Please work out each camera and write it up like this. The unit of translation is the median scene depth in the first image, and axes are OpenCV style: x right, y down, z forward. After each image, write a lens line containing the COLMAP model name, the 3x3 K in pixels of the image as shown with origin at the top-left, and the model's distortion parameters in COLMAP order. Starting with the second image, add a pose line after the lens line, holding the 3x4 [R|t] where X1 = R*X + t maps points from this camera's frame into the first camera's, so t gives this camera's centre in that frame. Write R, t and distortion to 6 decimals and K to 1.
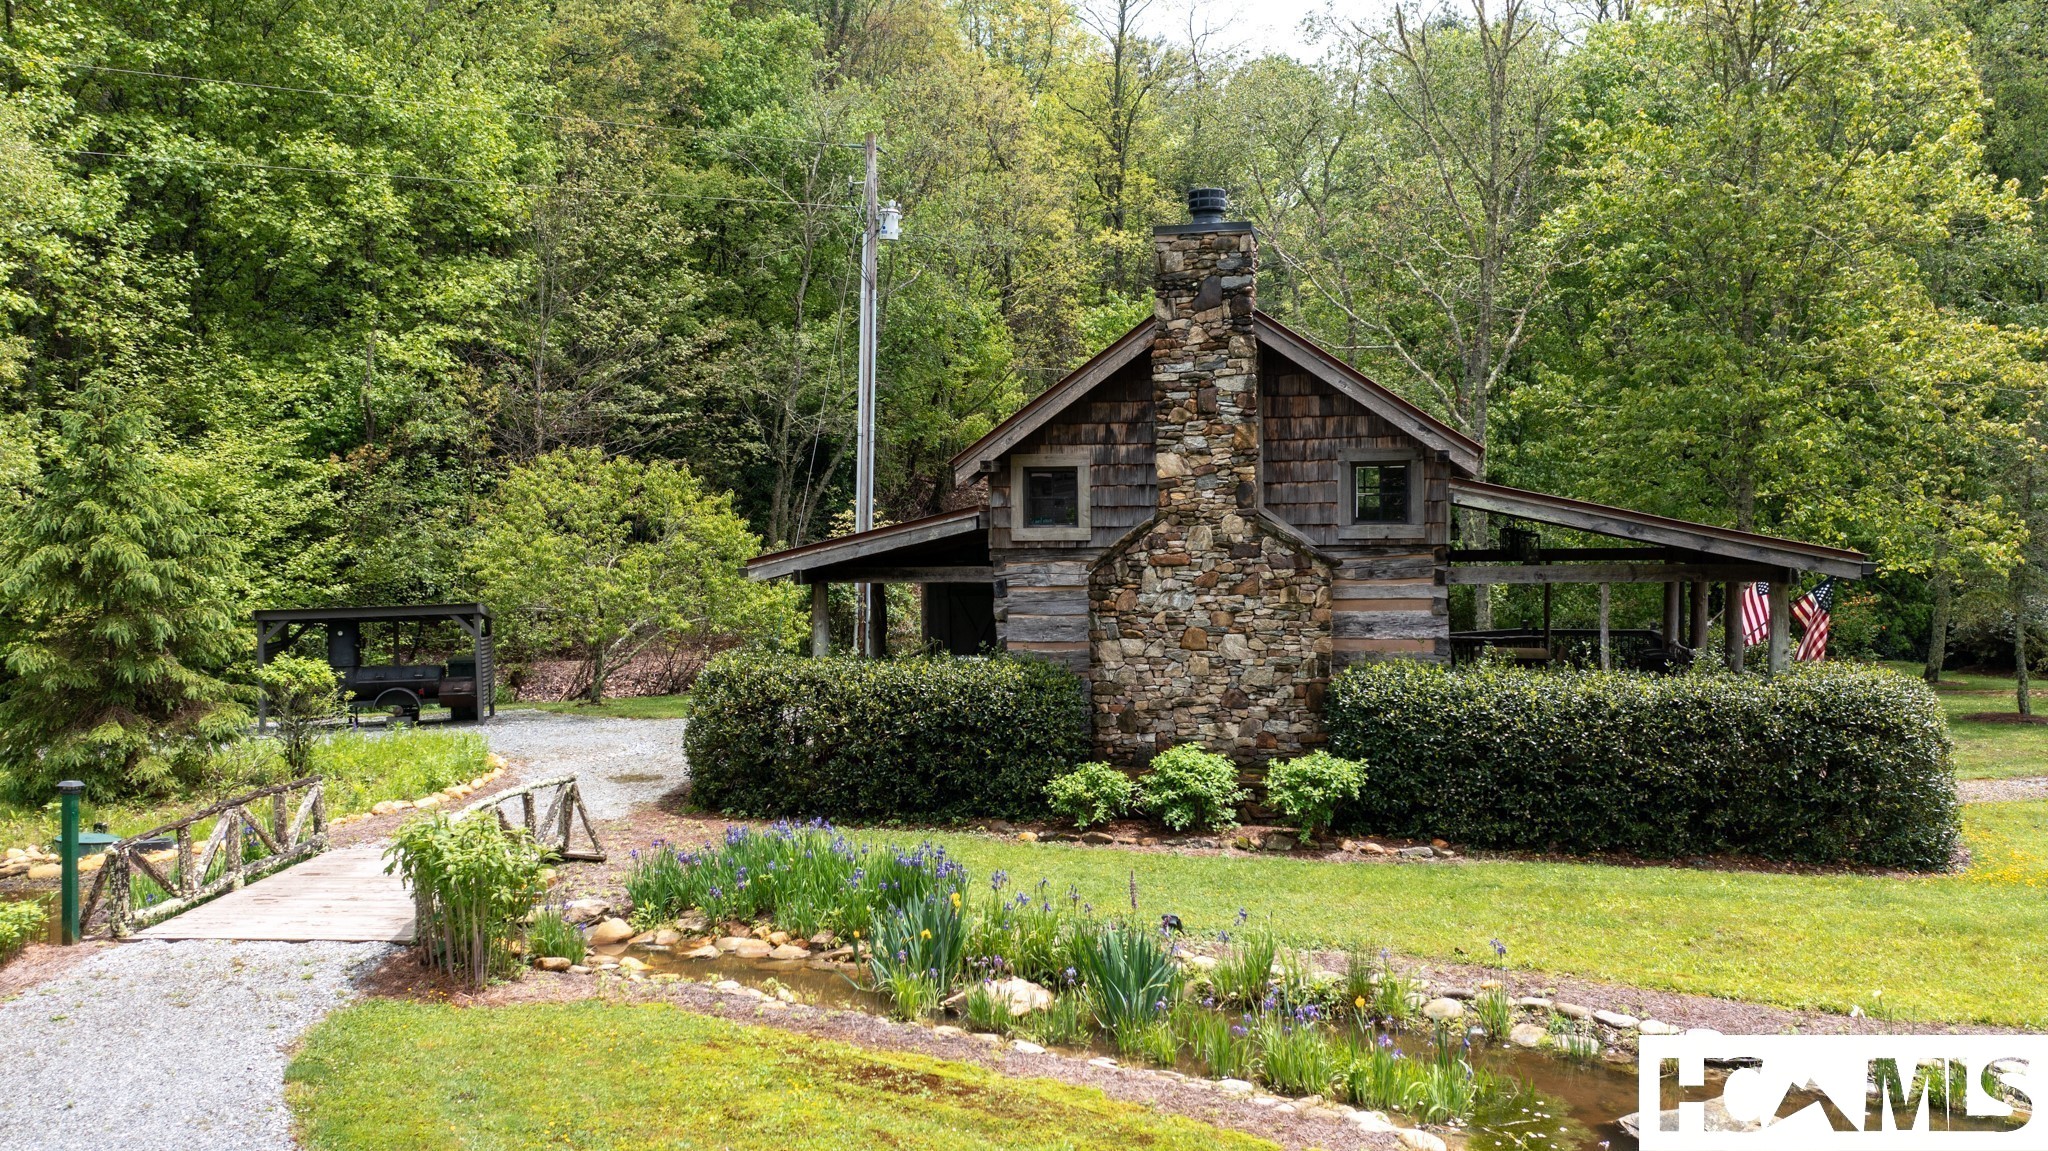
lens RADIAL K [[1680.4, 0, 1023.7], [0, 1680.4, 574.2], [0, 0, 1]] dist [0.006512, 0.000610]
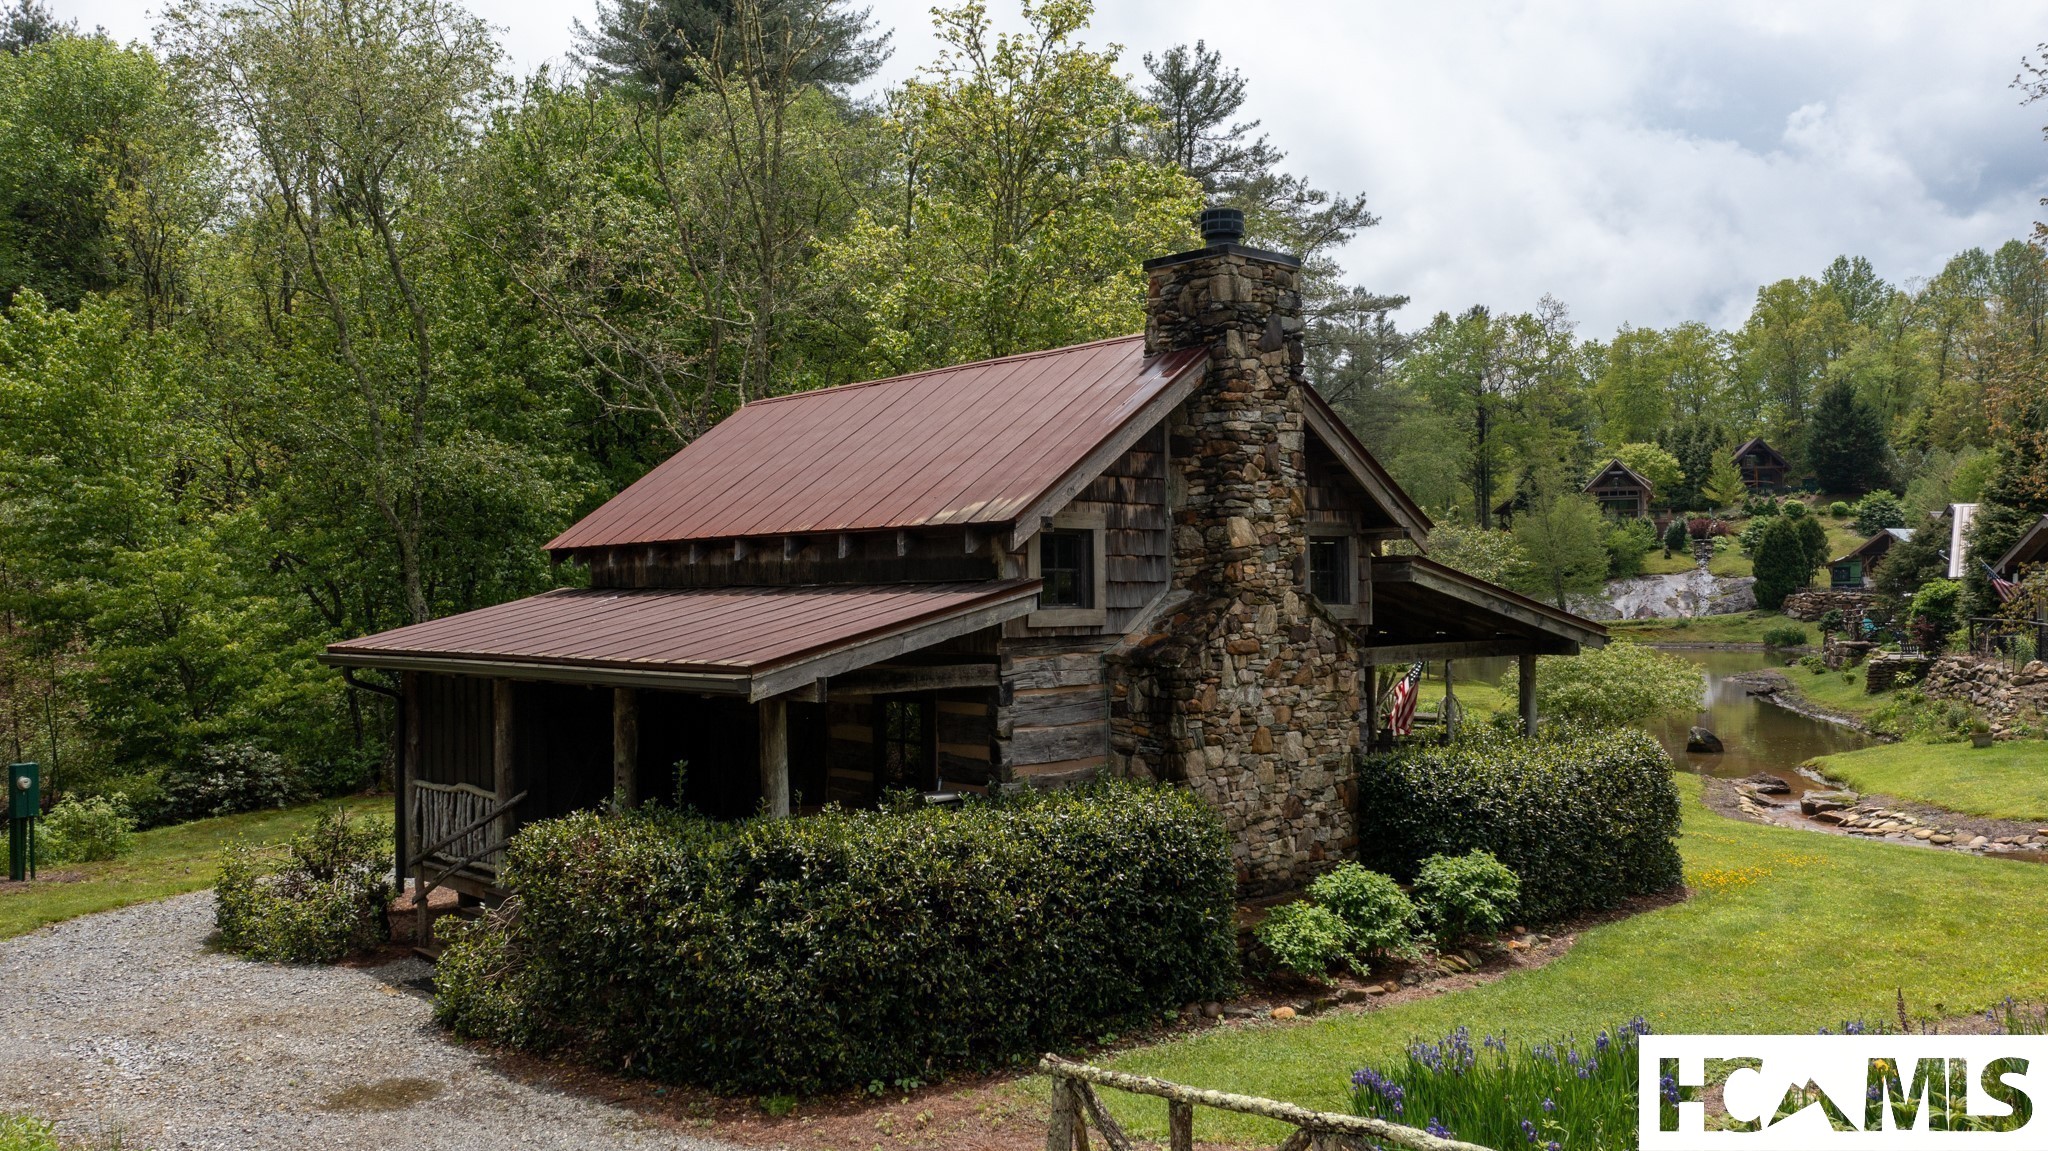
lens RADIAL K [[1680.4, 0, 1023.8], [0, 1680.4, 575.8], [0, 0, 1]] dist [0.006512, 0.000610]
pose [[0.533947, 0.016389, 0.845359, -0.672790], [0.034203, 0.998575, -0.040963, -0.013128], [-0.844826, 0.050786, 0.532625, 0.654191]]
